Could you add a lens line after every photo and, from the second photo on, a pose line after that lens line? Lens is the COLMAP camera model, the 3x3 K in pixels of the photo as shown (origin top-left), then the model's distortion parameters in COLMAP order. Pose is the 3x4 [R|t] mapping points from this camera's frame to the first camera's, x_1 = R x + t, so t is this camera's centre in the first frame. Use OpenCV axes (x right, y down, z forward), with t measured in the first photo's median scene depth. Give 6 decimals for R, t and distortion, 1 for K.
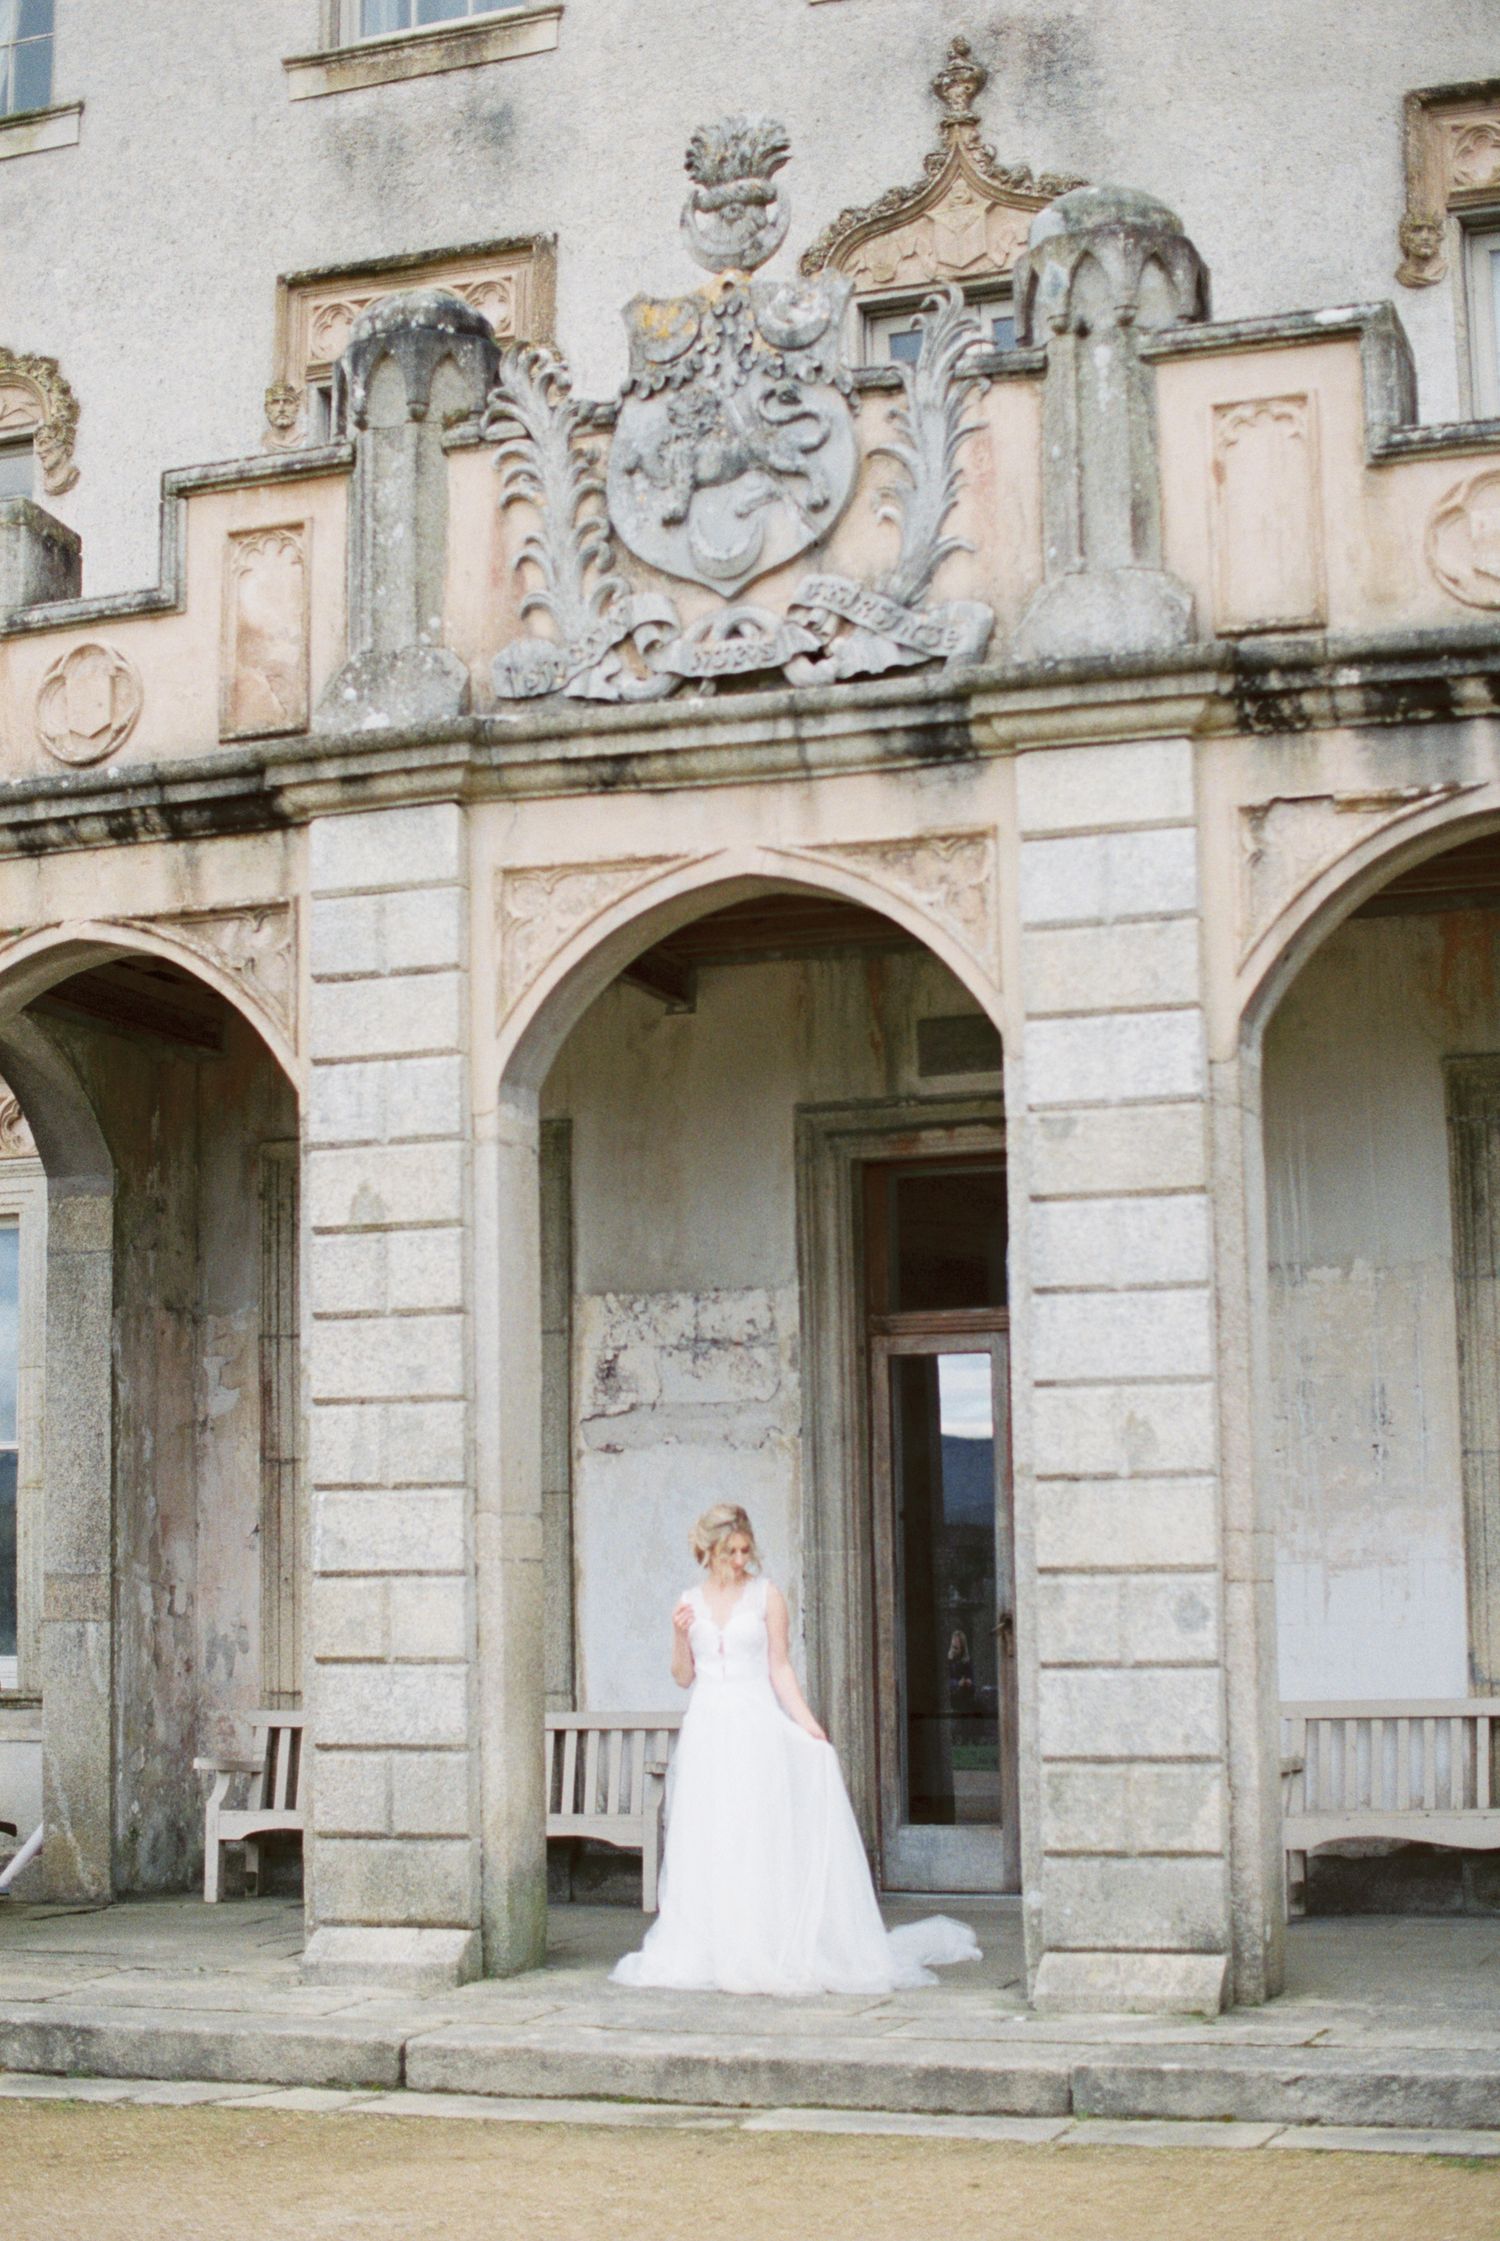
lens RADIAL K [[3281.5, 0, 750.5], [0, 3281.5, 1122.3], [0, 0, 1]] dist [-0.129671, 0.000000]
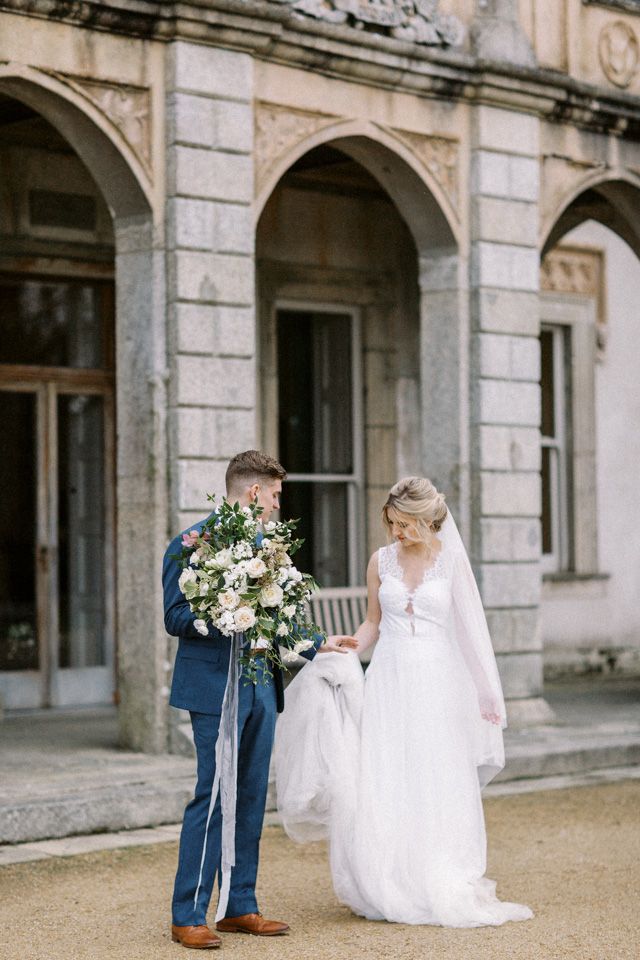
lens RADIAL K [[2313.8, 0, 320.0], [0, 2313.8, 480.2], [0, 0, 1]] dist [0.037932, 0.000000]
pose [[0.425600, 0.039521, 0.904048, -1.155159], [-0.119665, 0.992730, 0.012937, 0.100213], [-0.896964, -0.113689, 0.427236, 0.444529]]
